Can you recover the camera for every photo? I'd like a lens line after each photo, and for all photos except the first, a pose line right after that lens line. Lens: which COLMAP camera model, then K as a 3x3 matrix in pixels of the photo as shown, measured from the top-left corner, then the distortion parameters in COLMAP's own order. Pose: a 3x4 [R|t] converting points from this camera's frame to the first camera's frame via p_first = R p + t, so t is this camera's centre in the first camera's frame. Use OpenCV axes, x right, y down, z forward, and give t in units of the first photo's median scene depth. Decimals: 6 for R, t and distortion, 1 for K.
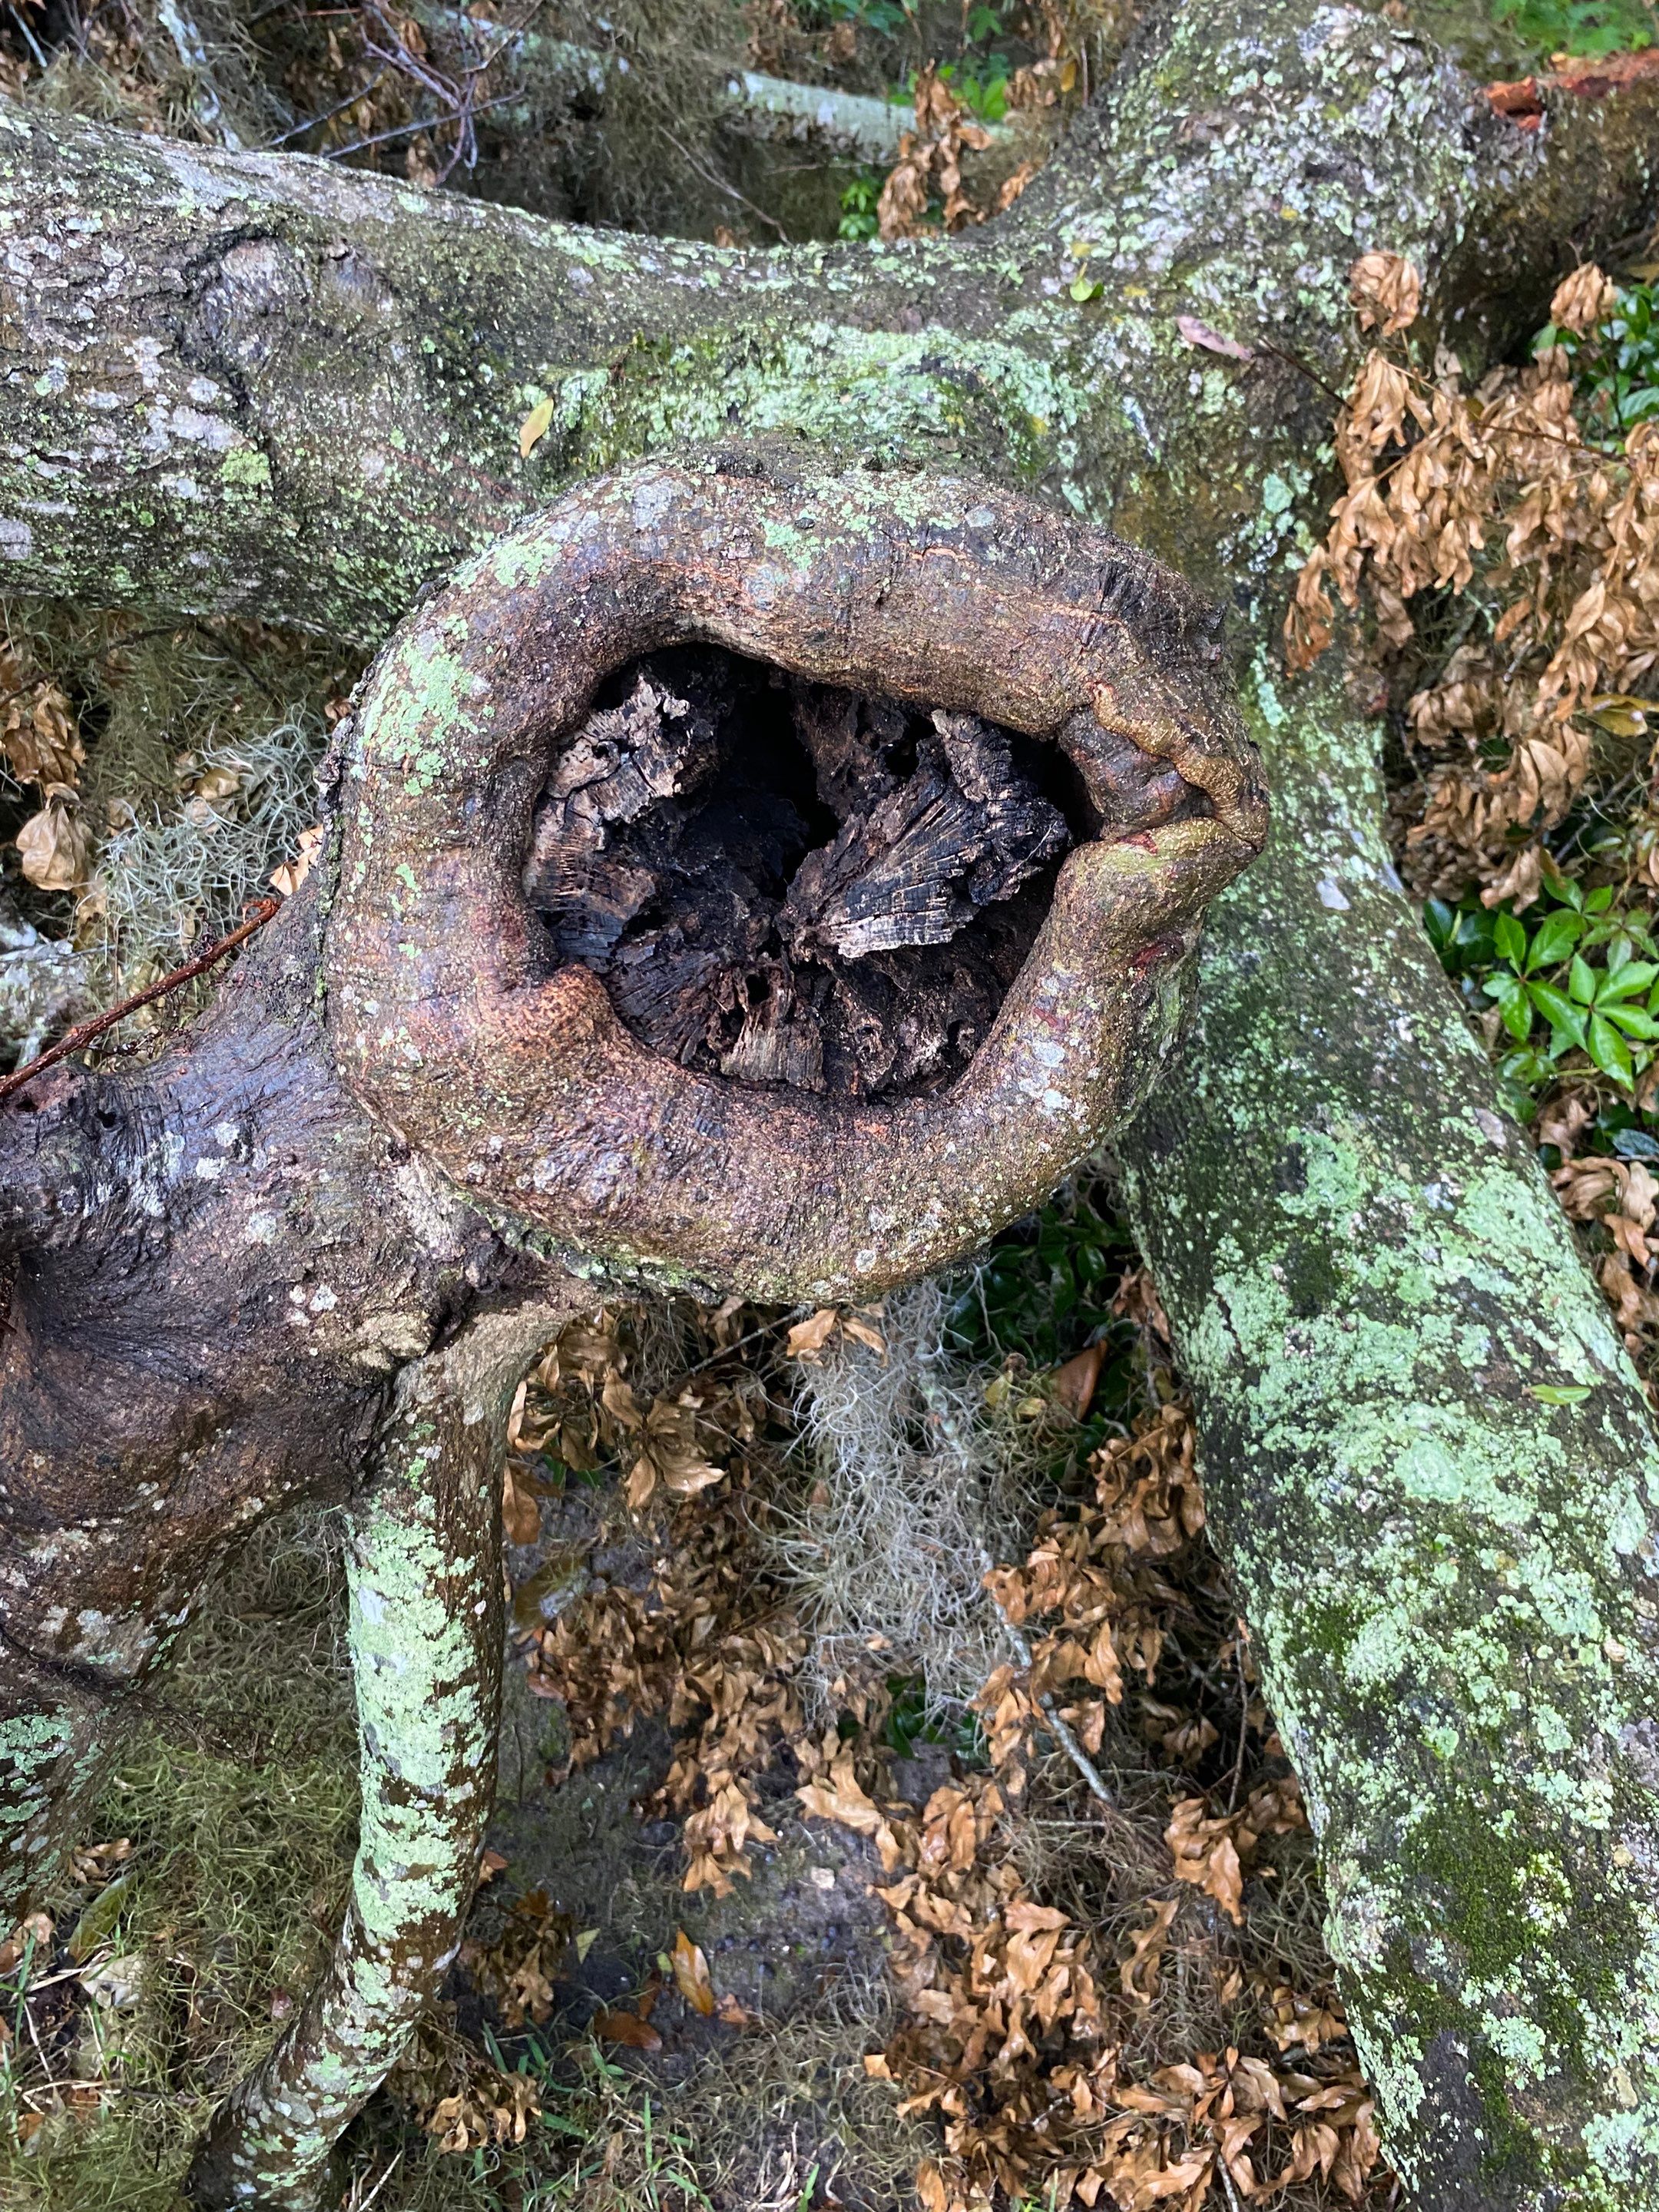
lens RADIAL K [[1658.6, 0, 829.5], [0, 1658.6, 1106.0], [0, 0, 1]] dist [-0.022022, 0.017254]
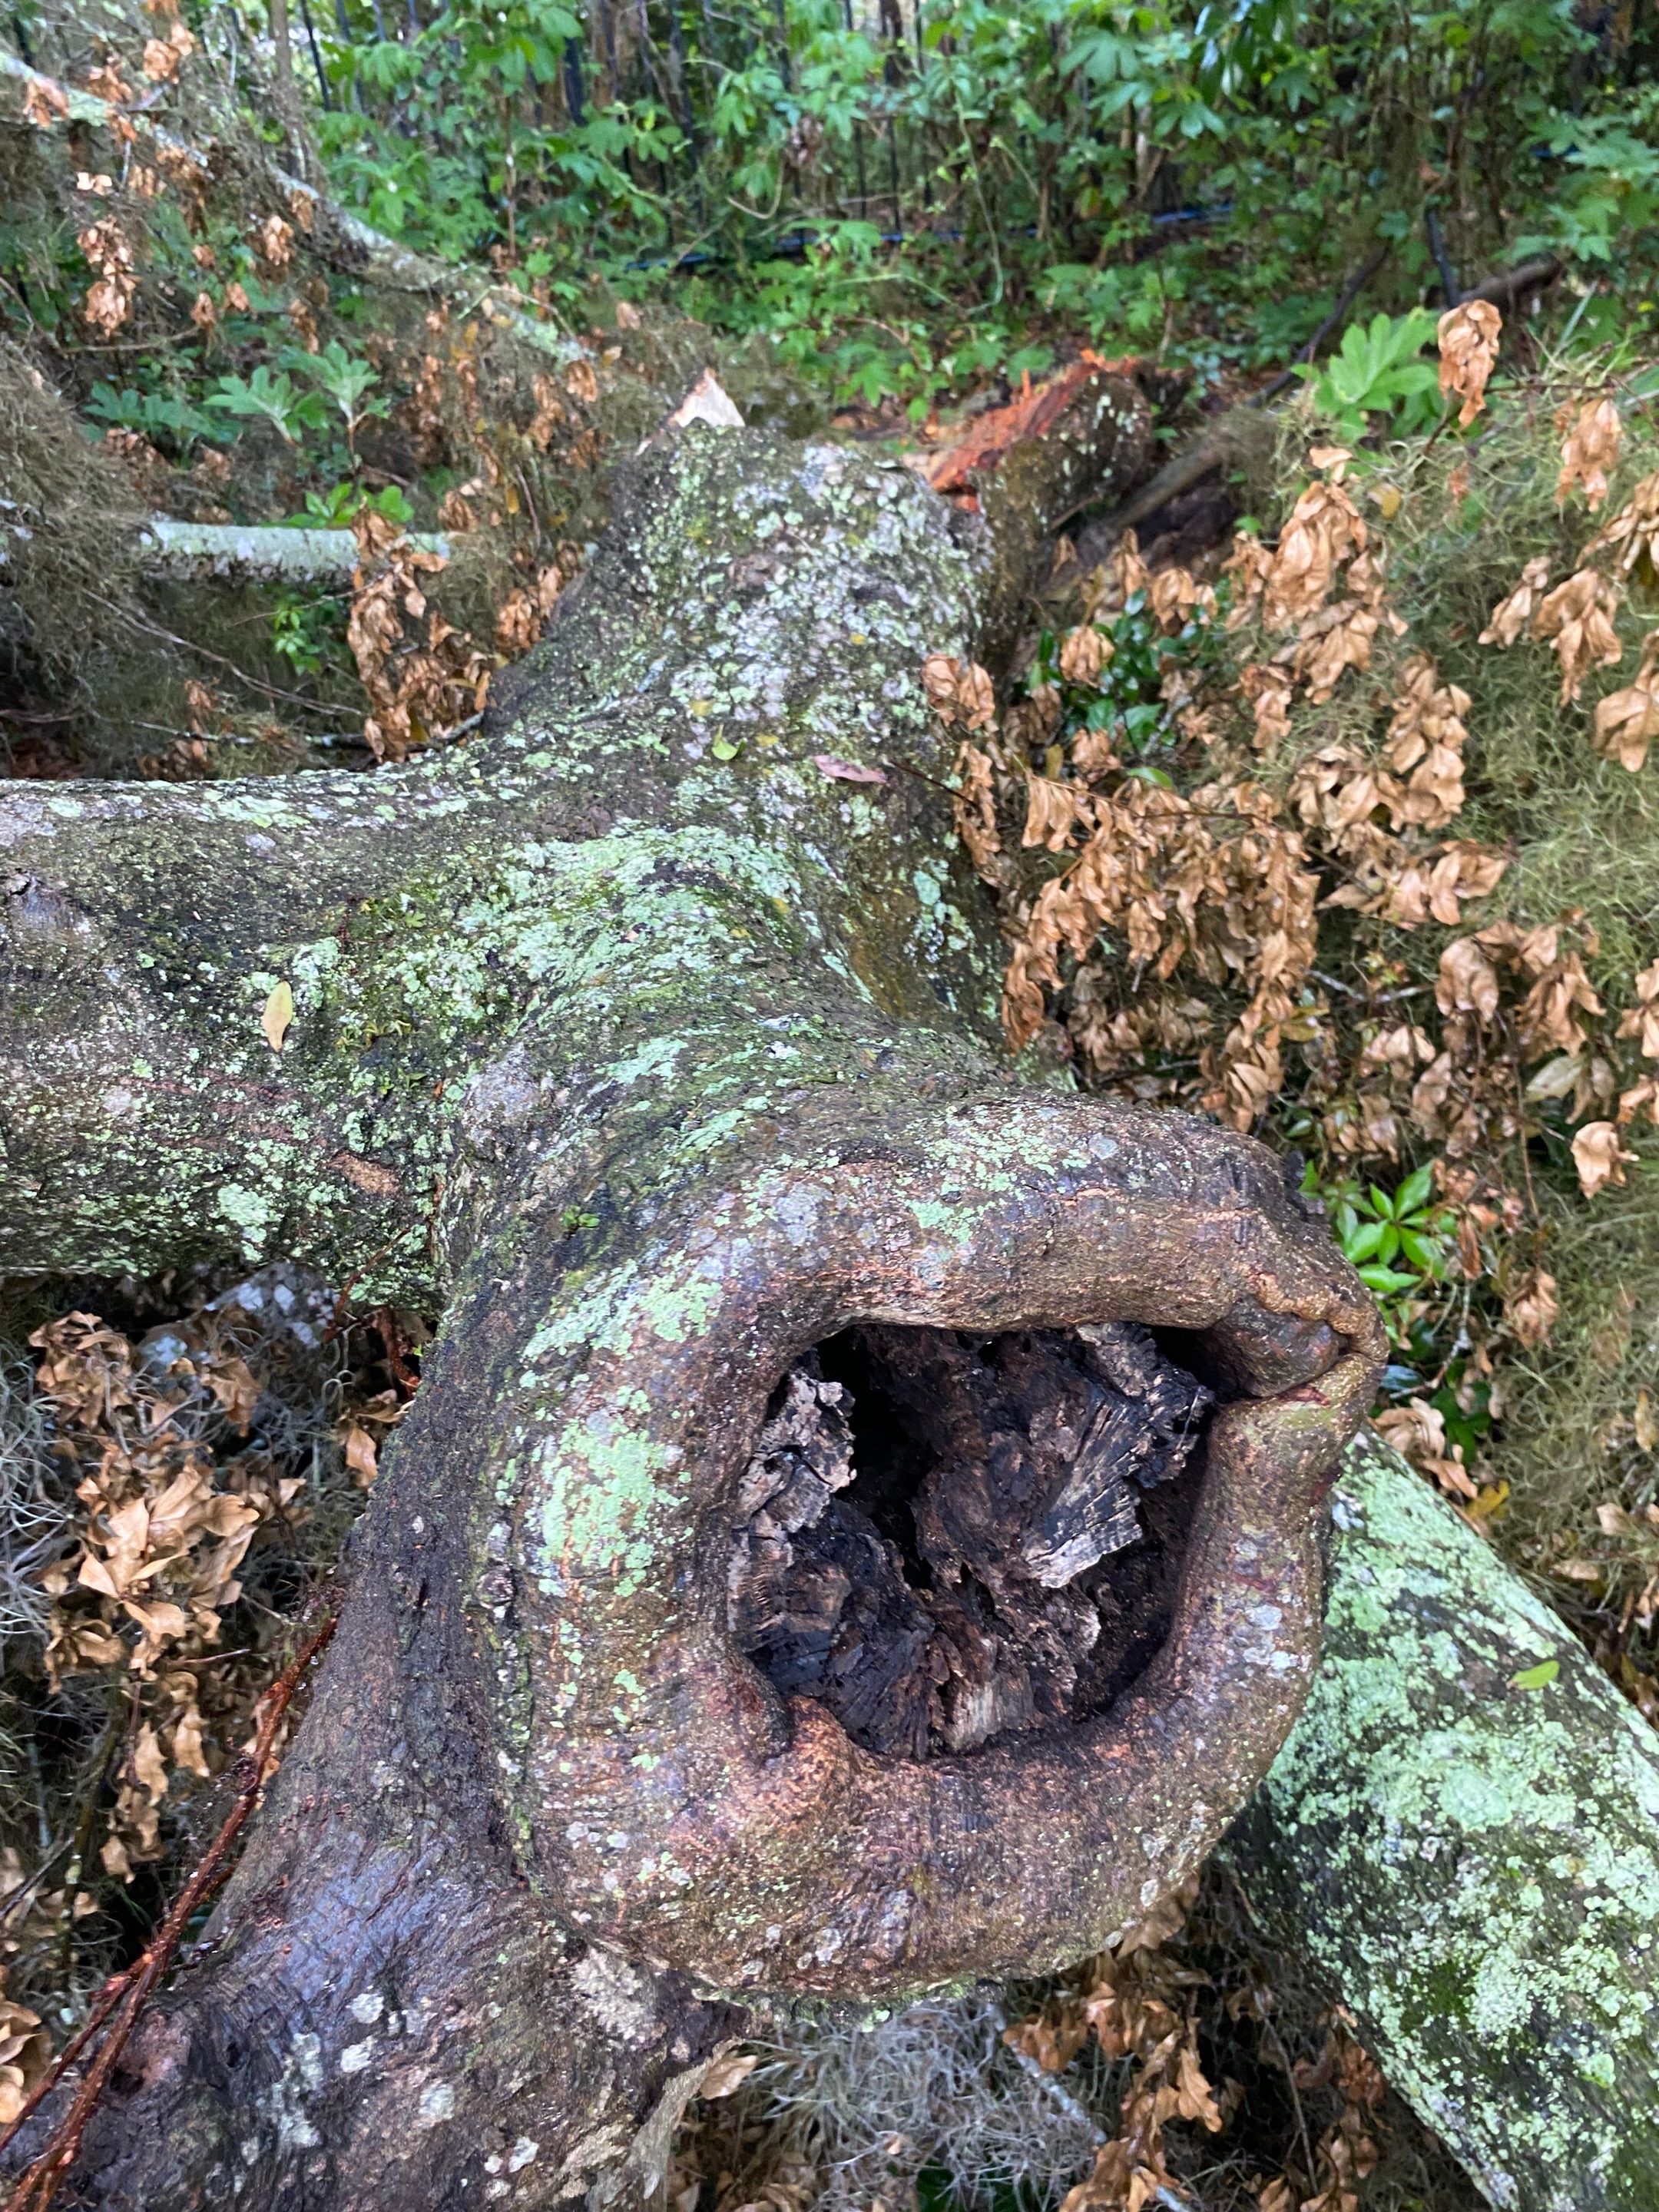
lens RADIAL K [[1644.3, 0, 835.7], [0, 1644.3, 1137.9], [0, 0, 1]] dist [0.075130, -0.119521]
pose [[0.917472, -0.246268, 0.312405, -0.203484], [0.288668, 0.952513, -0.096896, -0.168573], [-0.273708, 0.179081, 0.944994, 0.048292]]
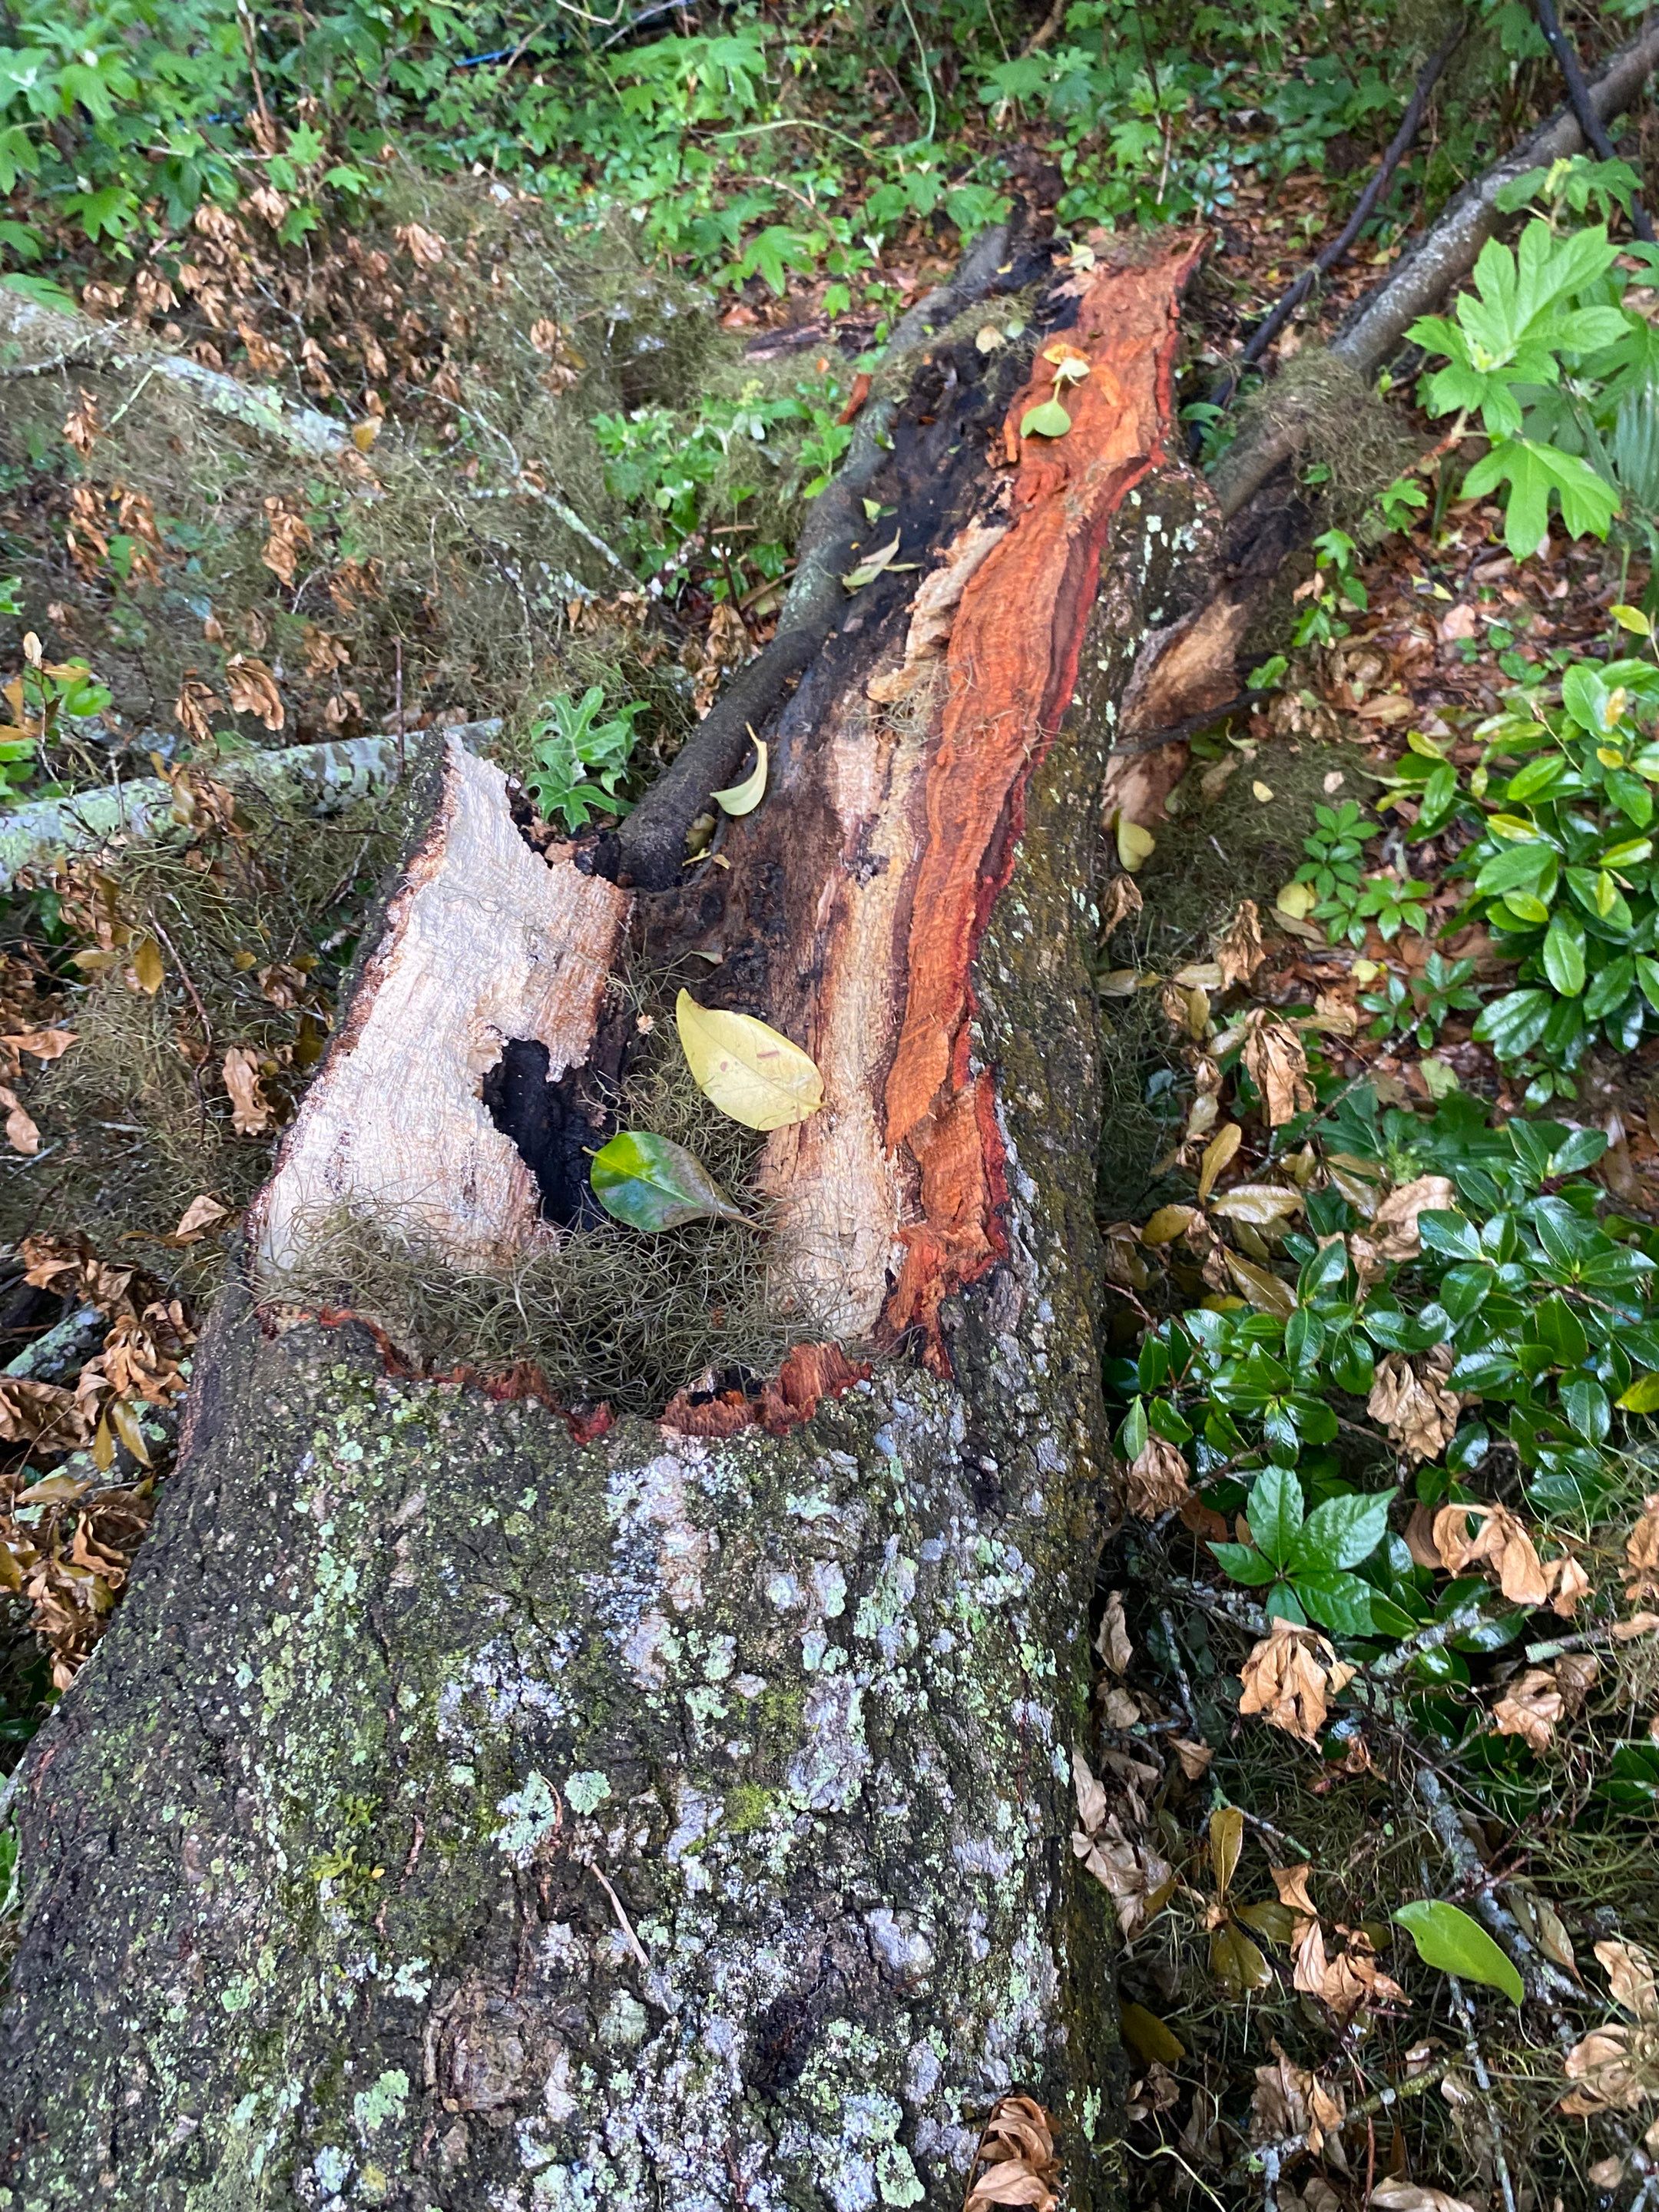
lens RADIAL K [[1644.3, 0, 835.7], [0, 1644.3, 1137.9], [0, 0, 1]] dist [0.075130, -0.119521]
pose [[0.885826, -0.382093, 0.263282, 0.384748], [0.382653, 0.922467, 0.051290, -1.074363], [-0.262466, 0.055311, 0.963355, 0.788933]]
